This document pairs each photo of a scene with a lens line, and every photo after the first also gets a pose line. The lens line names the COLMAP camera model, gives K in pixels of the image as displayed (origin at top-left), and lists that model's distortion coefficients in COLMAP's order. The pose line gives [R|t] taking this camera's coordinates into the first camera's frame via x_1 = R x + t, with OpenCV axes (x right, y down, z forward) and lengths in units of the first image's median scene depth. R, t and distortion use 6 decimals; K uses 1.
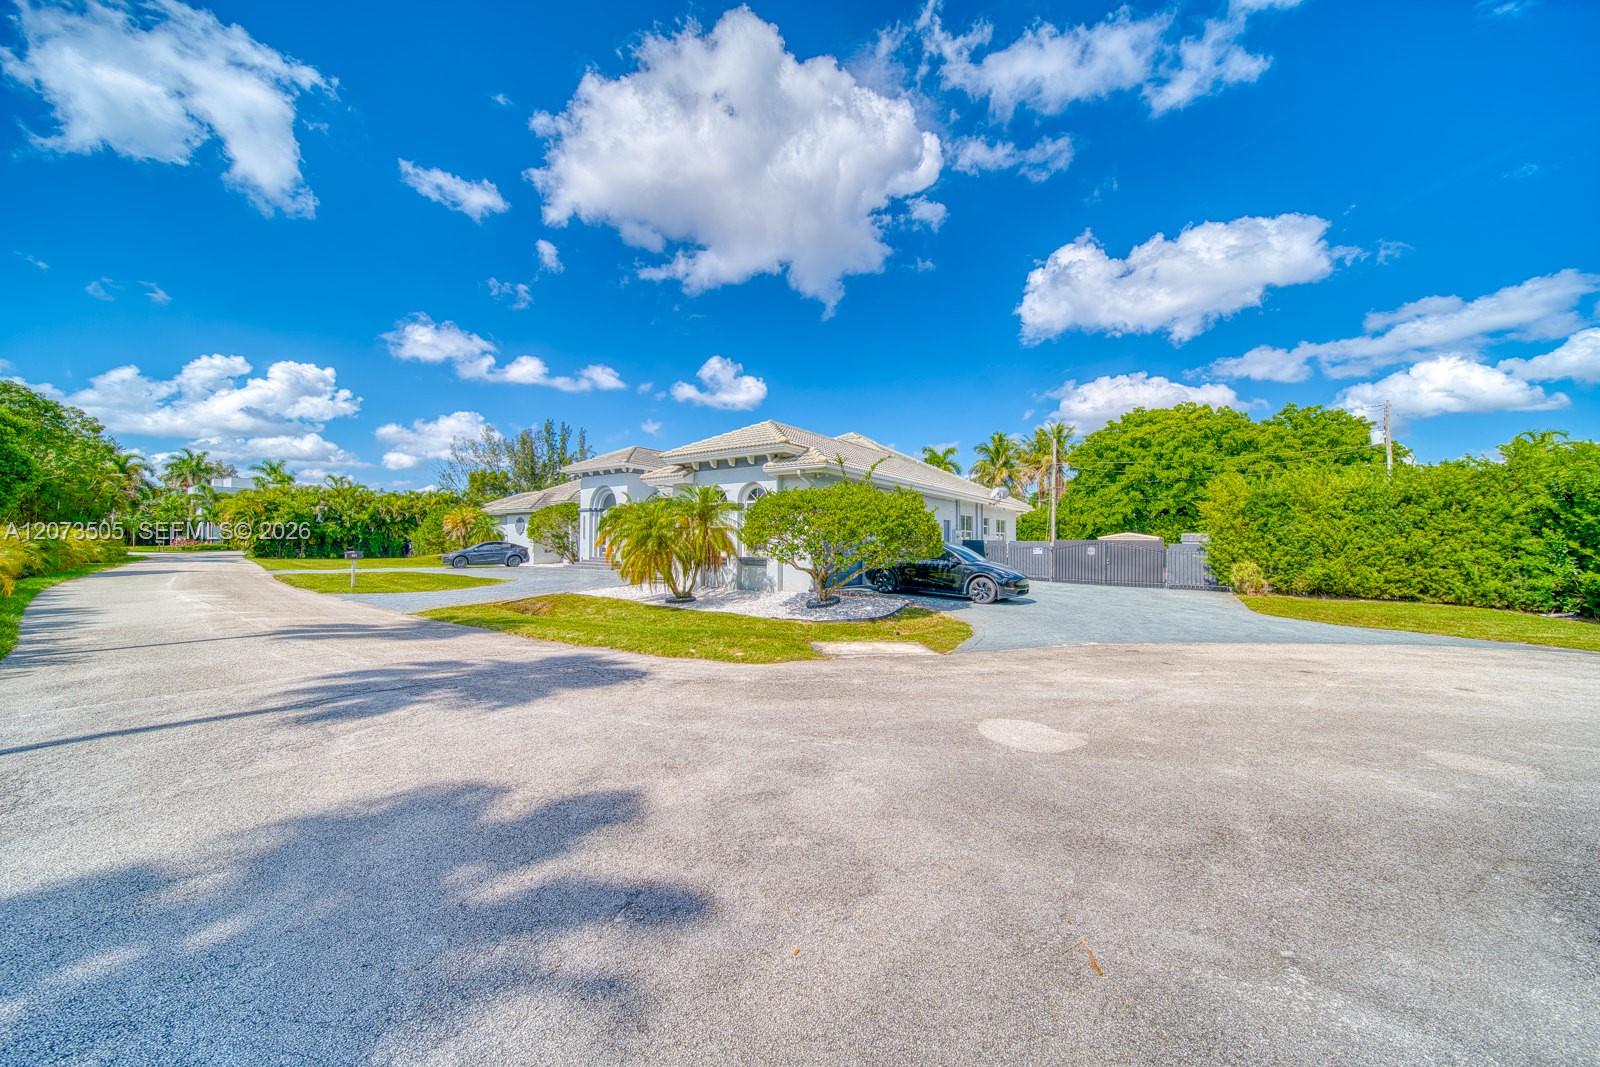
lens RADIAL K [[570.1, 0, 796.1], [0, 570.1, 542.5], [0, 0, 1]] dist [-0.001657, 0.000572]
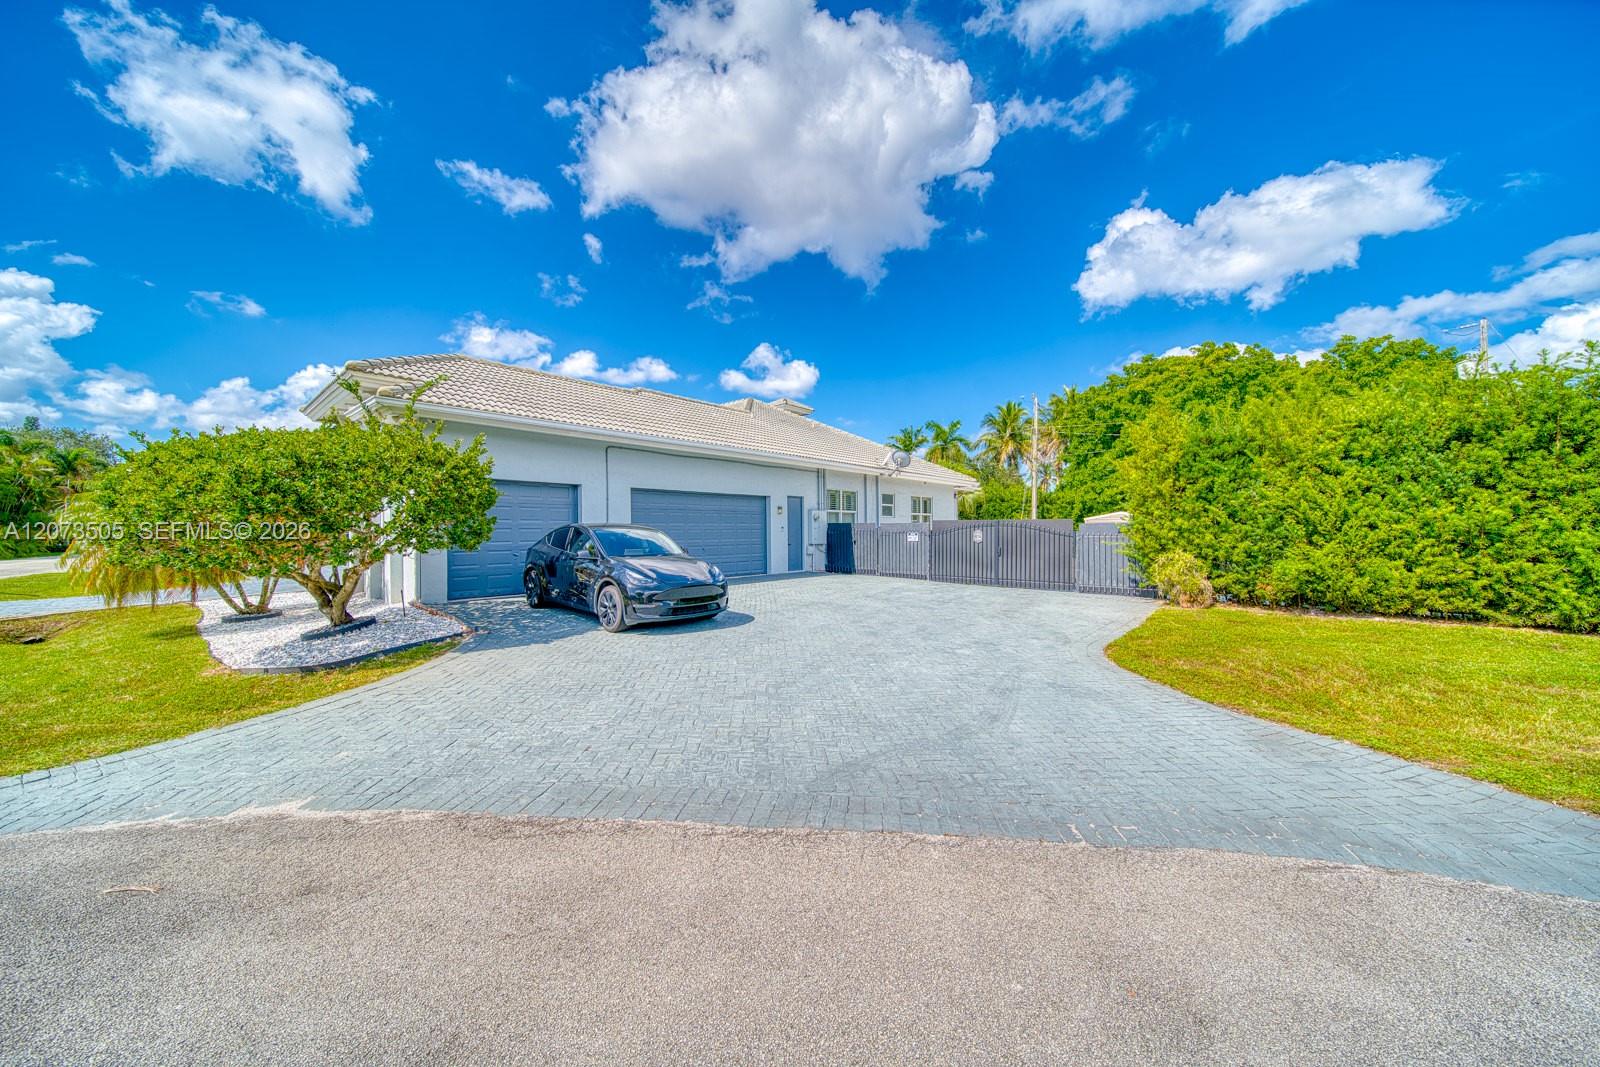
lens RADIAL K [[570.1, 0, 792.8], [0, 570.1, 542.9], [0, 0, 1]] dist [-0.001657, 0.000572]
pose [[0.995406, -0.010397, -0.095181, 0.187486], [0.012726, 0.999633, 0.023897, 0.002345], [0.094898, -0.024999, 0.995173, 0.152904]]
